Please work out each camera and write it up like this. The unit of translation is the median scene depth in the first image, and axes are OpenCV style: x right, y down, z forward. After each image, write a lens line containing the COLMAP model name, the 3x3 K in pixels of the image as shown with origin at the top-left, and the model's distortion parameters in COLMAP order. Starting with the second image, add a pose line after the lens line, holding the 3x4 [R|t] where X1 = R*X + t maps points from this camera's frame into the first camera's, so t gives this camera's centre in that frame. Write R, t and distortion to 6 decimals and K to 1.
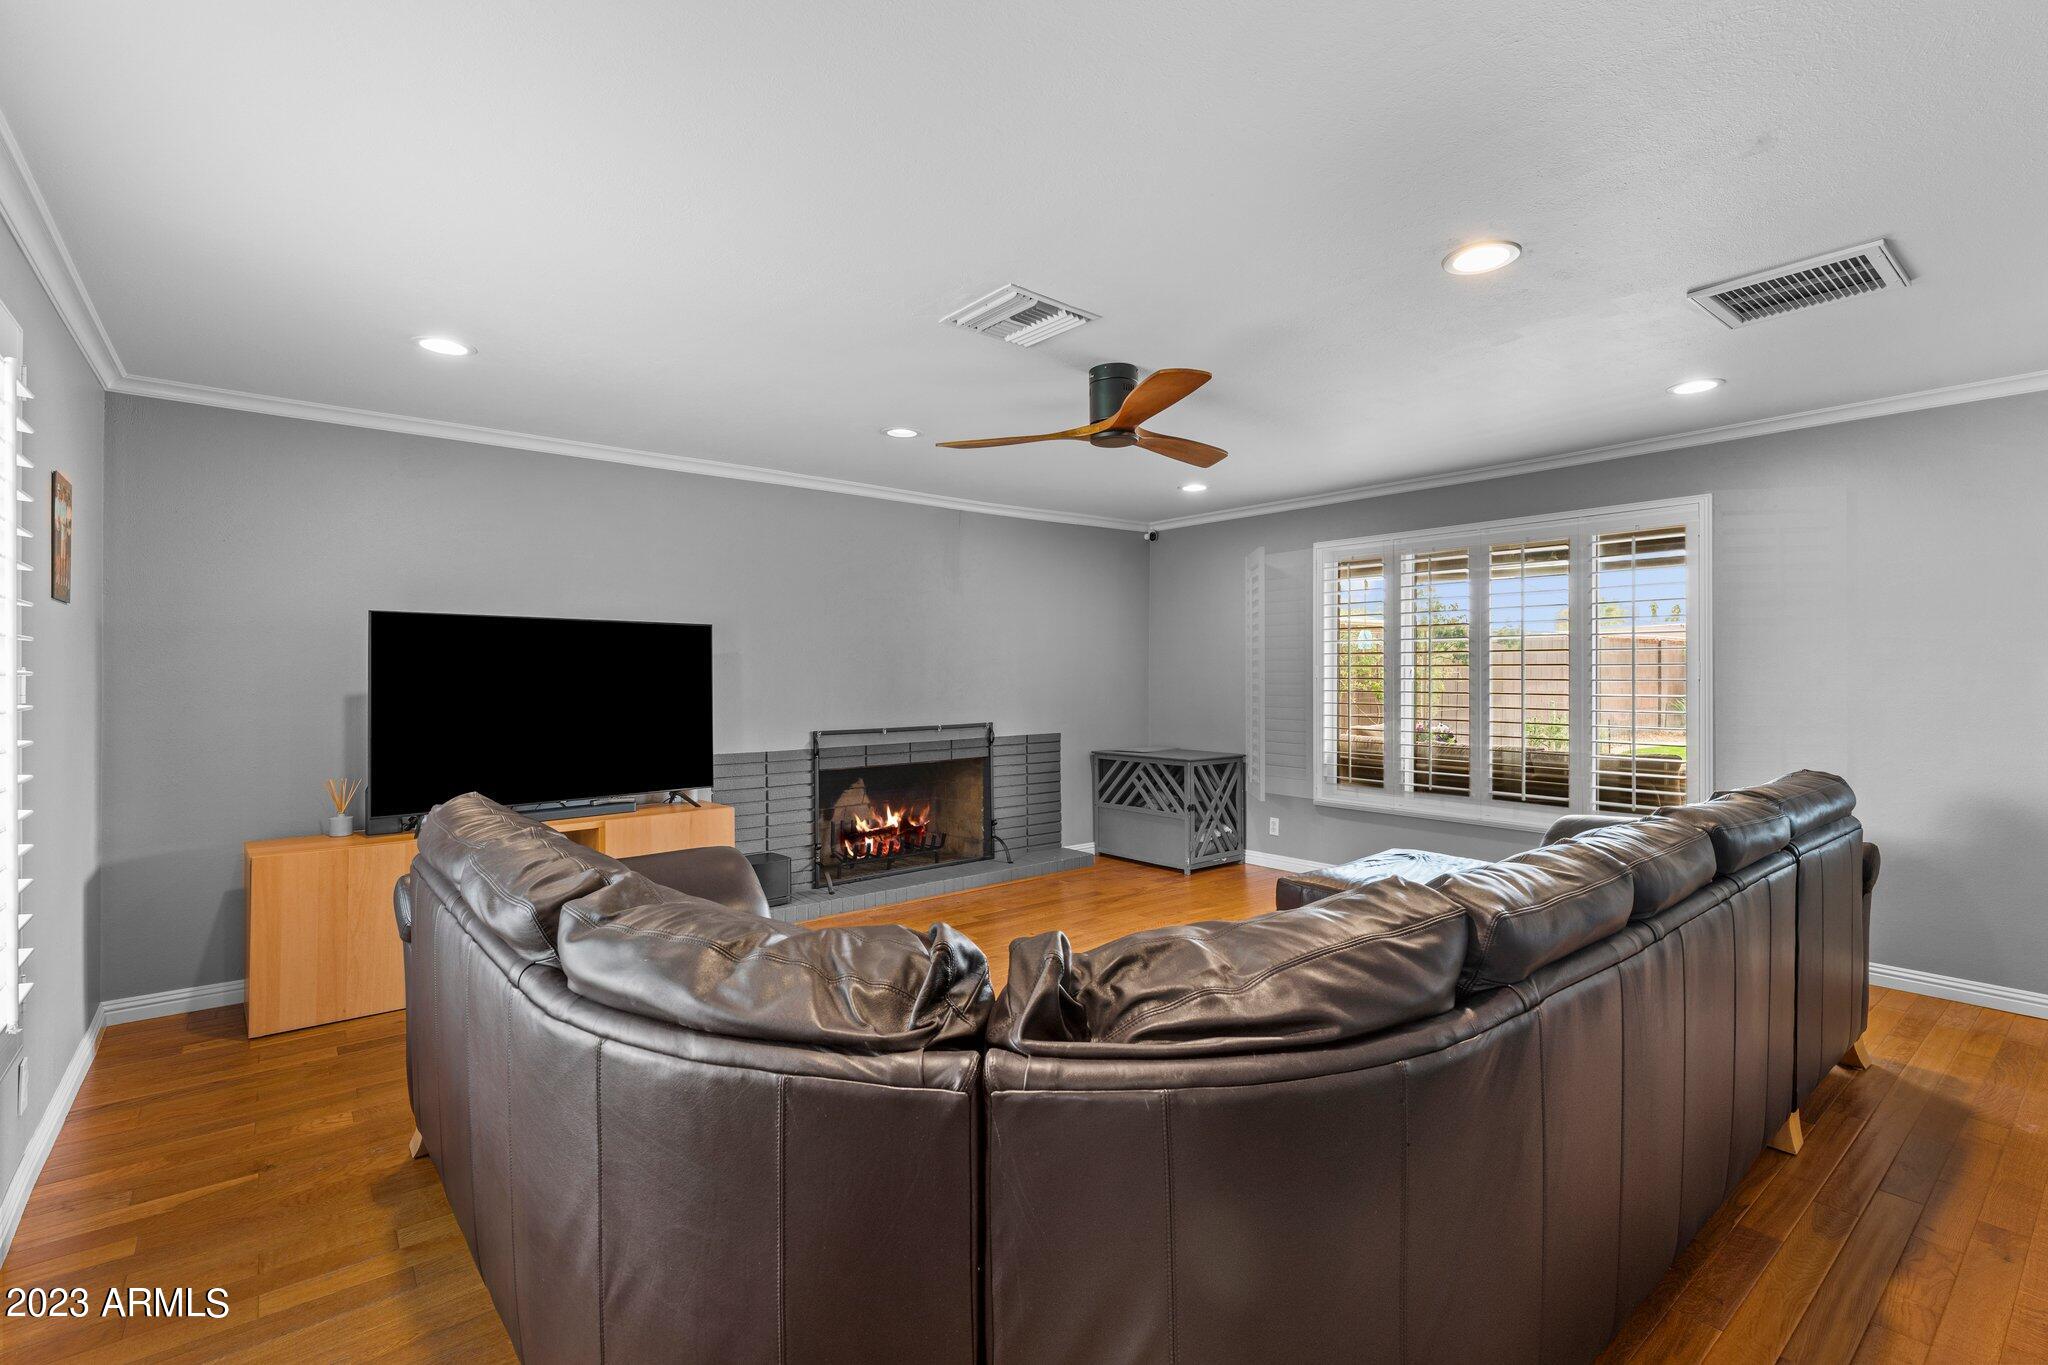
lens RADIAL K [[890.6, 0, 1024.0], [0, 890.6, 682.5], [0, 0, 1]] dist [0.001562, 0.000249]
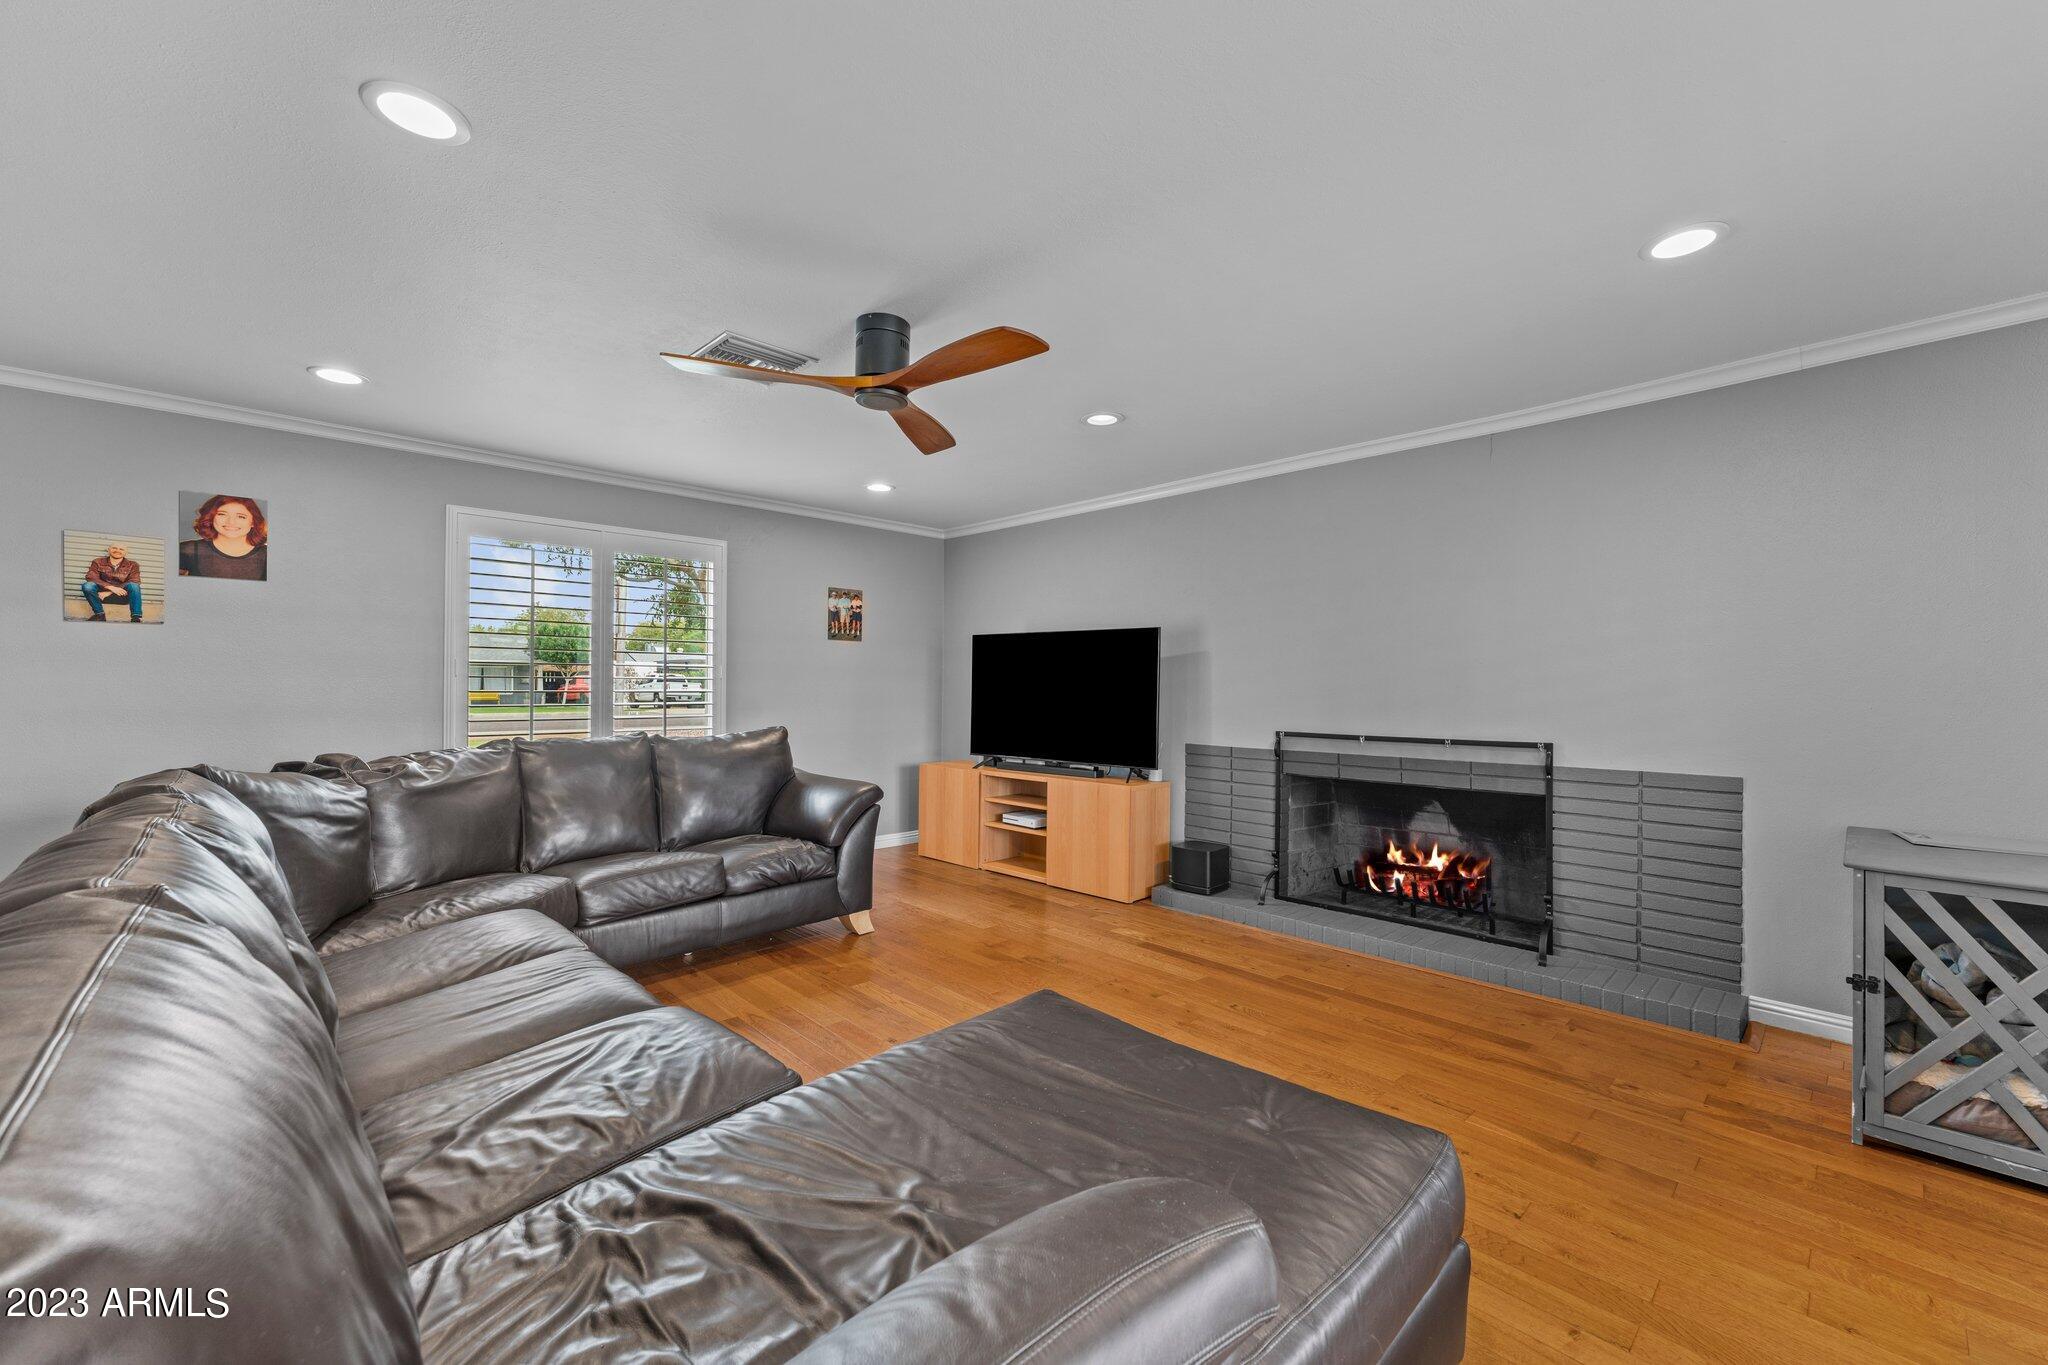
lens RADIAL K [[822.6, 0, 1024.0], [0, 822.6, 682.5], [0, 0, 1]] dist [-0.000422, -0.000082]
pose [[0.074265, -0.001963, -0.997237, 0.562023], [-0.014724, 0.999887, -0.003065, 0.009627], [0.997130, 0.014911, 0.074228, 0.618854]]
